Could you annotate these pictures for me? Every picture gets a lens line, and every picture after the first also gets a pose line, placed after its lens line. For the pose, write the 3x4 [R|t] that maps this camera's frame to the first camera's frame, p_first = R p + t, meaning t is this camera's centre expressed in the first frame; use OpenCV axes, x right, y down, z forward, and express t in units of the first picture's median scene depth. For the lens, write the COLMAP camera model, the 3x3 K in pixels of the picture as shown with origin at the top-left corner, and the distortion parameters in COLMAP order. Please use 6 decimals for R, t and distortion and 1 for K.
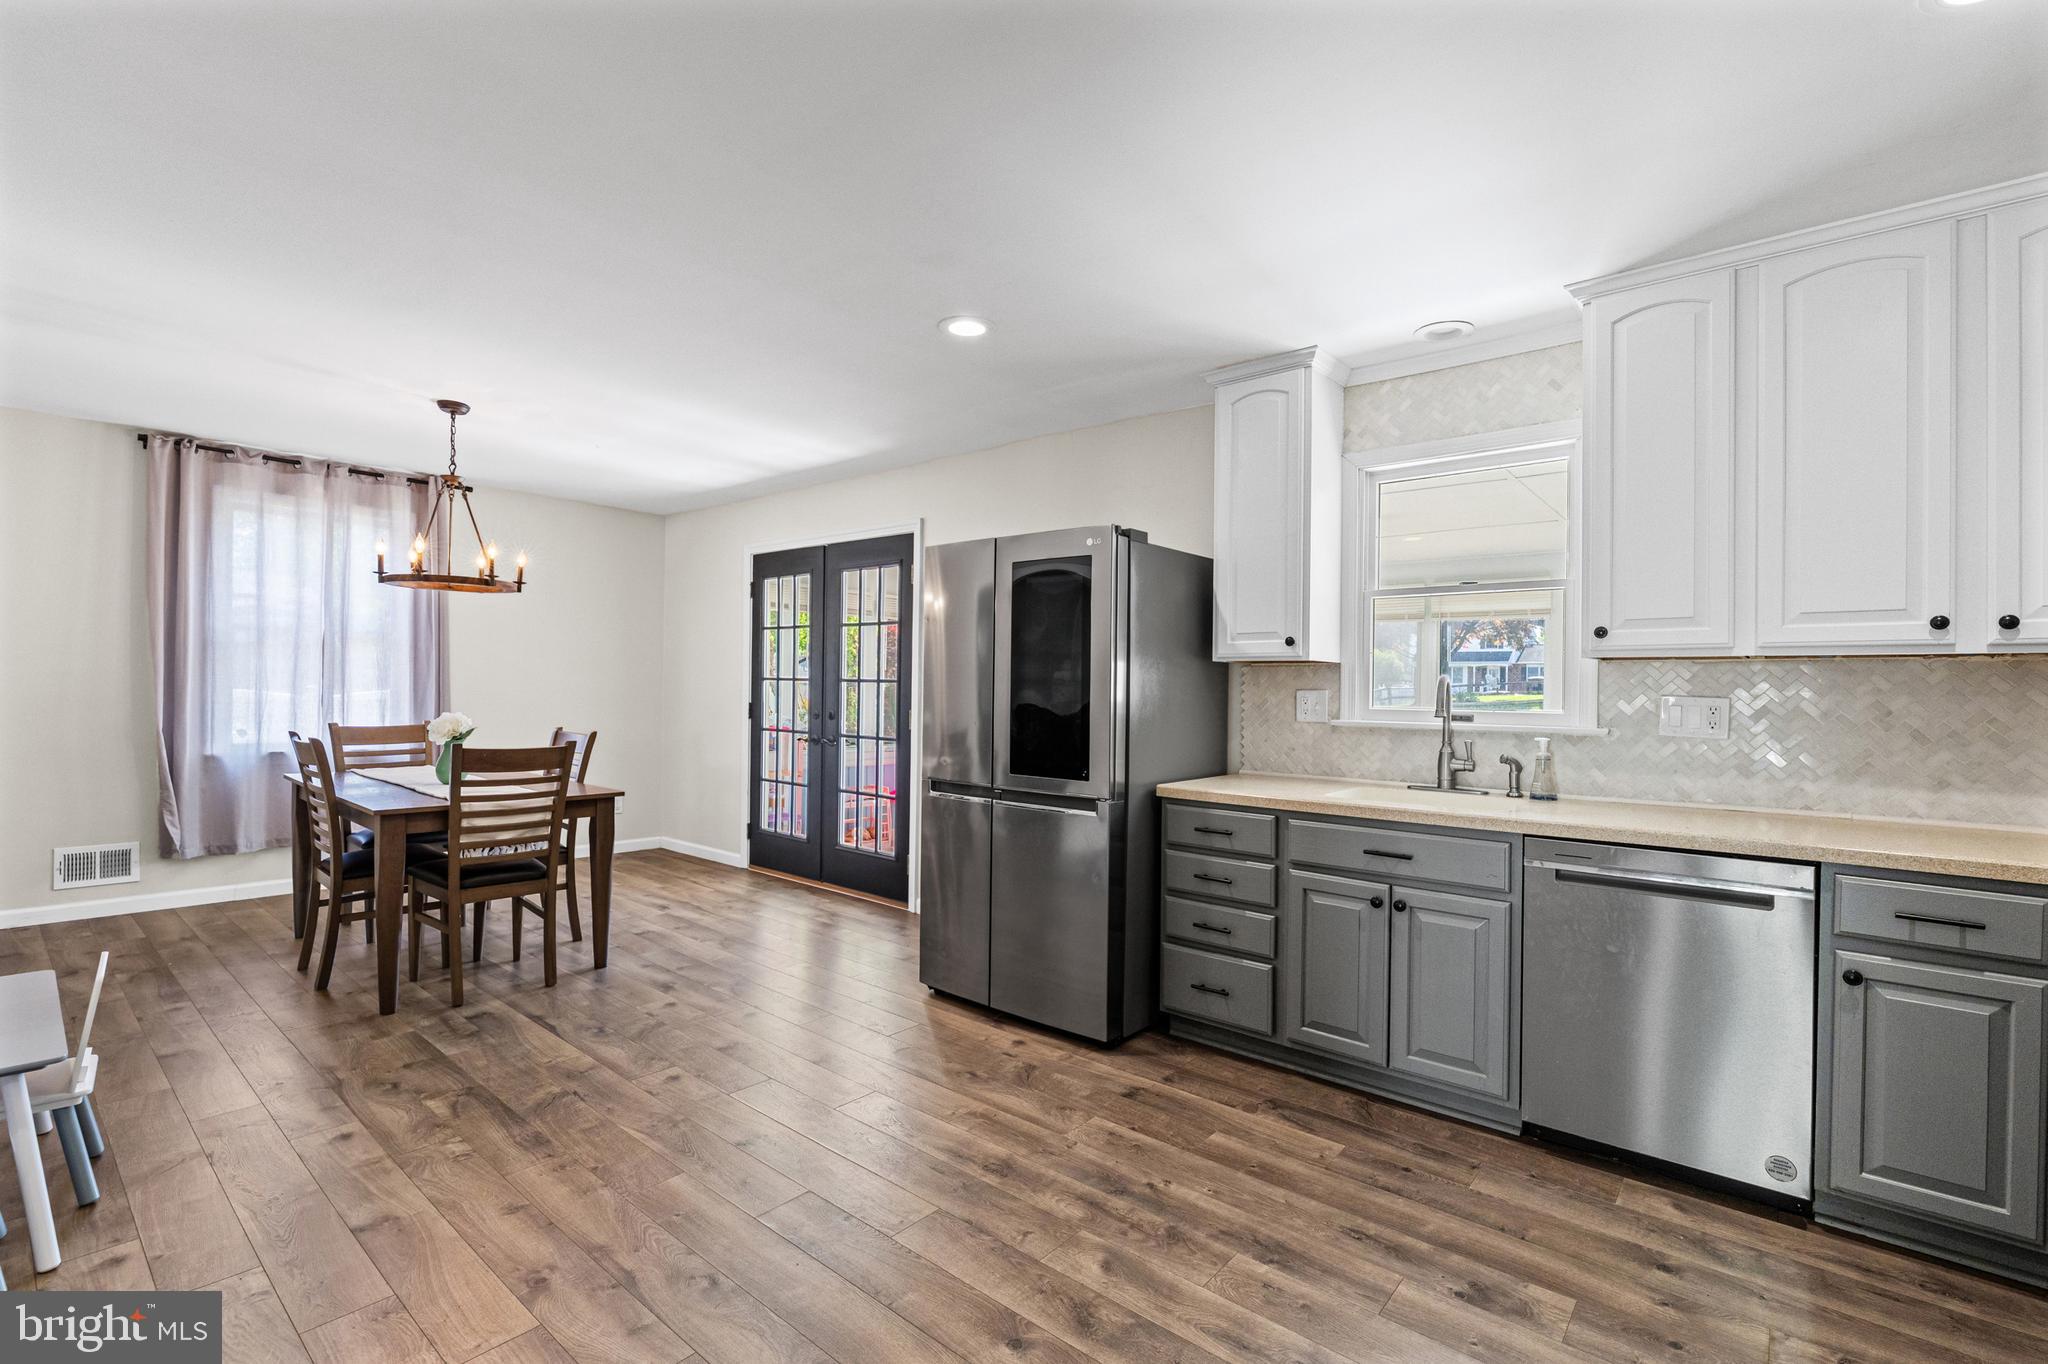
lens RADIAL K [[928.7, 0, 1032.0], [0, 928.7, 684.1], [0, 0, 1]] dist [-0.002838, -0.000360]
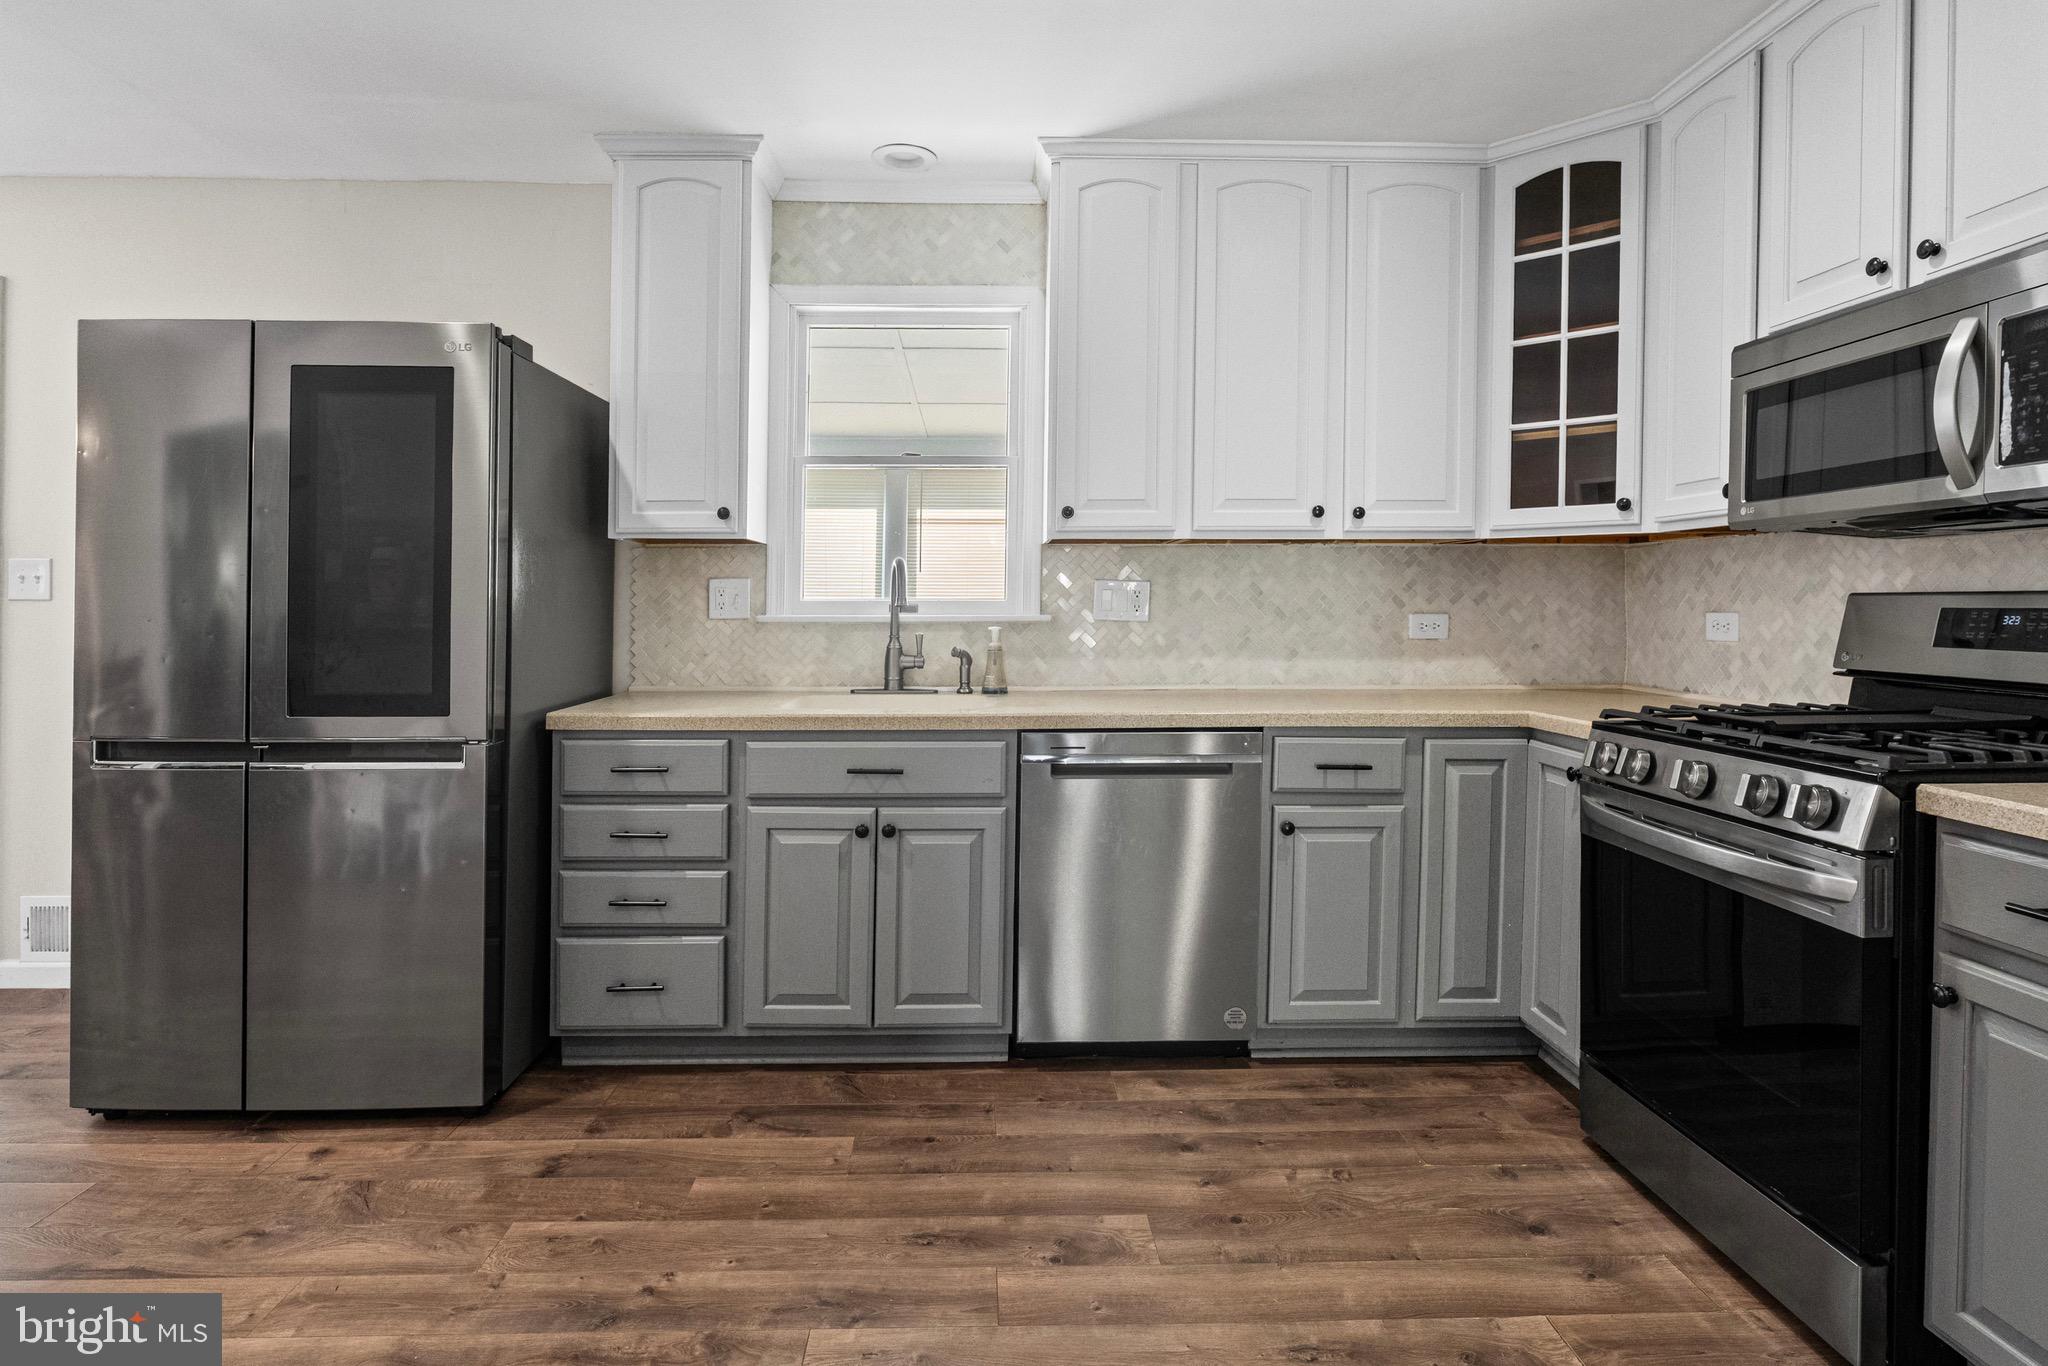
lens RADIAL K [[1086.4, 0, 1018.3], [0, 1086.4, 602.9], [0, 0, 1]] dist [-0.004986, 0.000250]
pose [[0.745669, -0.015924, 0.666126, -0.162495], [0.007942, 0.999856, 0.015011, 0.019259], [-0.666269, -0.005904, 0.745688, 0.188826]]
